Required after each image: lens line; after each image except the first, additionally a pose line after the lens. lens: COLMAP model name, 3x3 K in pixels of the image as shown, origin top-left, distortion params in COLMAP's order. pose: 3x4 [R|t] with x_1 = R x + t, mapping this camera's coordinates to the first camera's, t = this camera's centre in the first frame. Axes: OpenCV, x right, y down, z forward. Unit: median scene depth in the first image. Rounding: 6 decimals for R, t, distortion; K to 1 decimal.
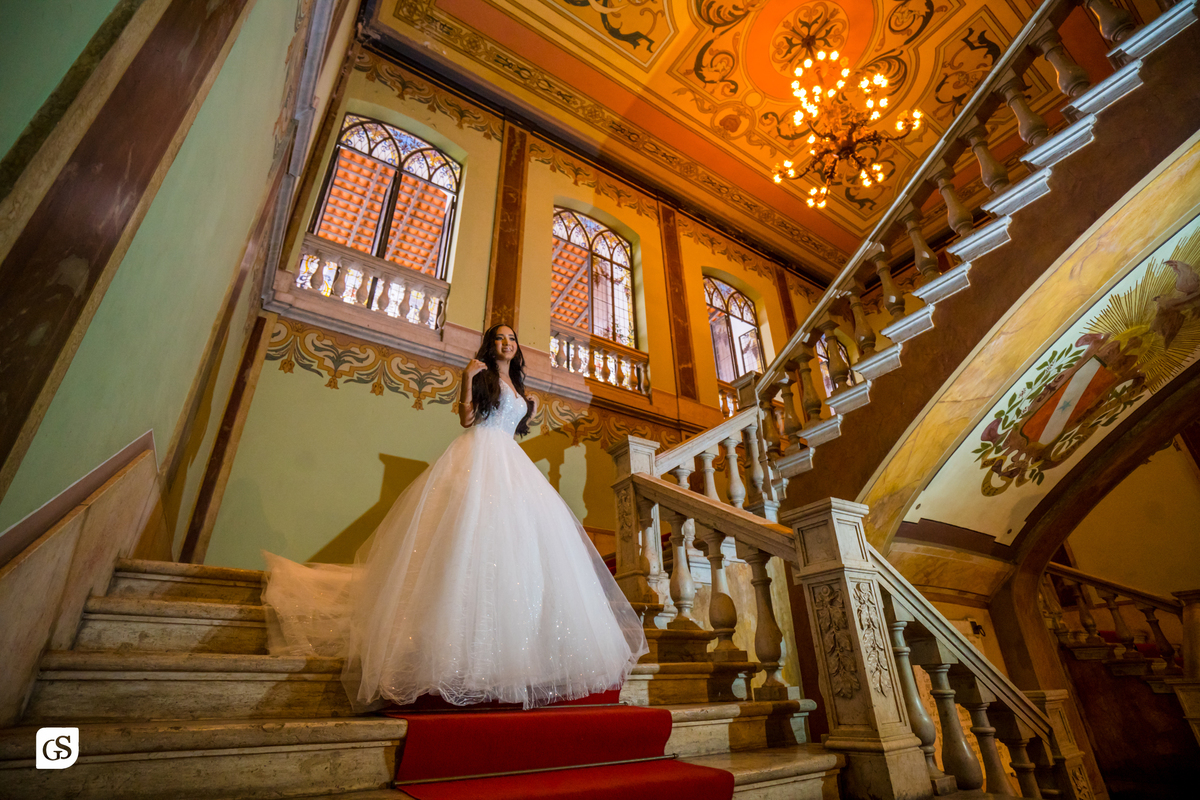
lens RADIAL K [[550.3, 0, 600.0], [0, 550.3, 400.0], [0, 0, 1]] dist [-0.053614, 0.019898]
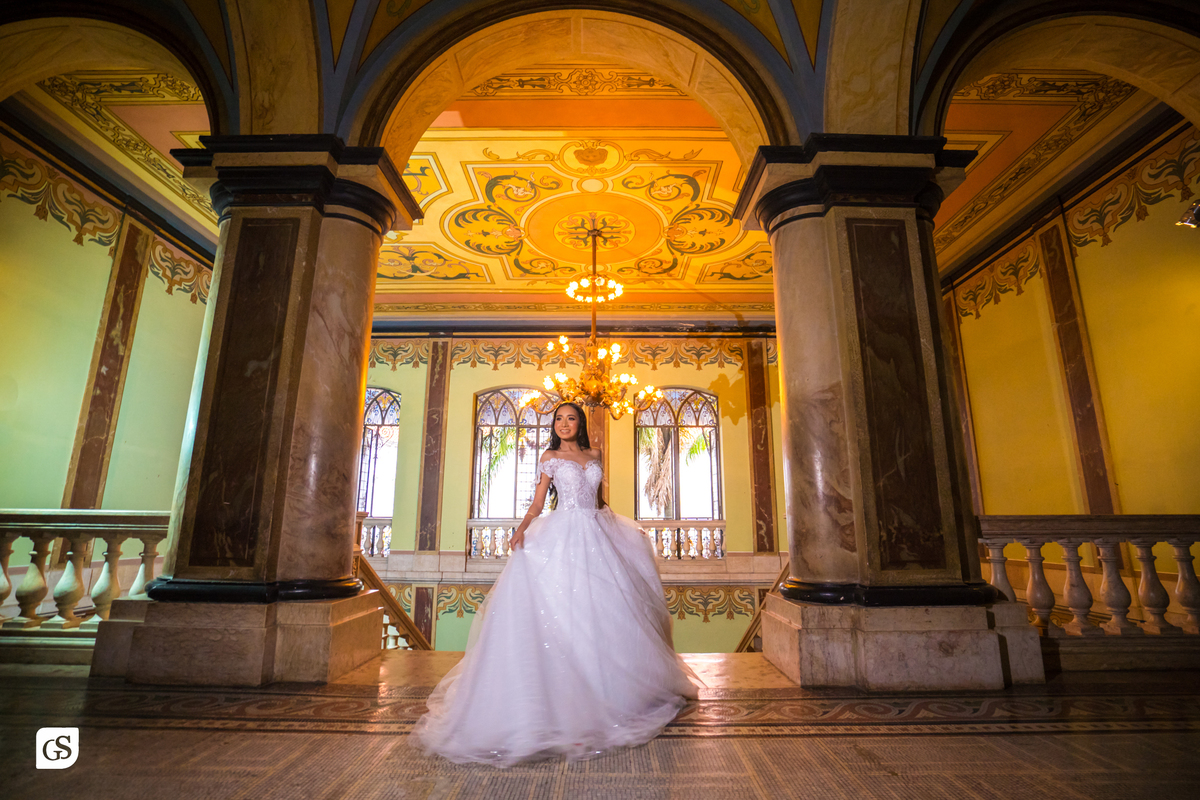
lens RADIAL K [[550.3, 0, 600.0], [0, 550.3, 400.0], [0, 0, 1]] dist [-0.053614, 0.019898]
pose [[0.828881, -0.093412, -0.551571, 0.842232], [0.240228, 0.949860, 0.200142, -0.545336], [0.505219, -0.298397, 0.809761, 0.136889]]
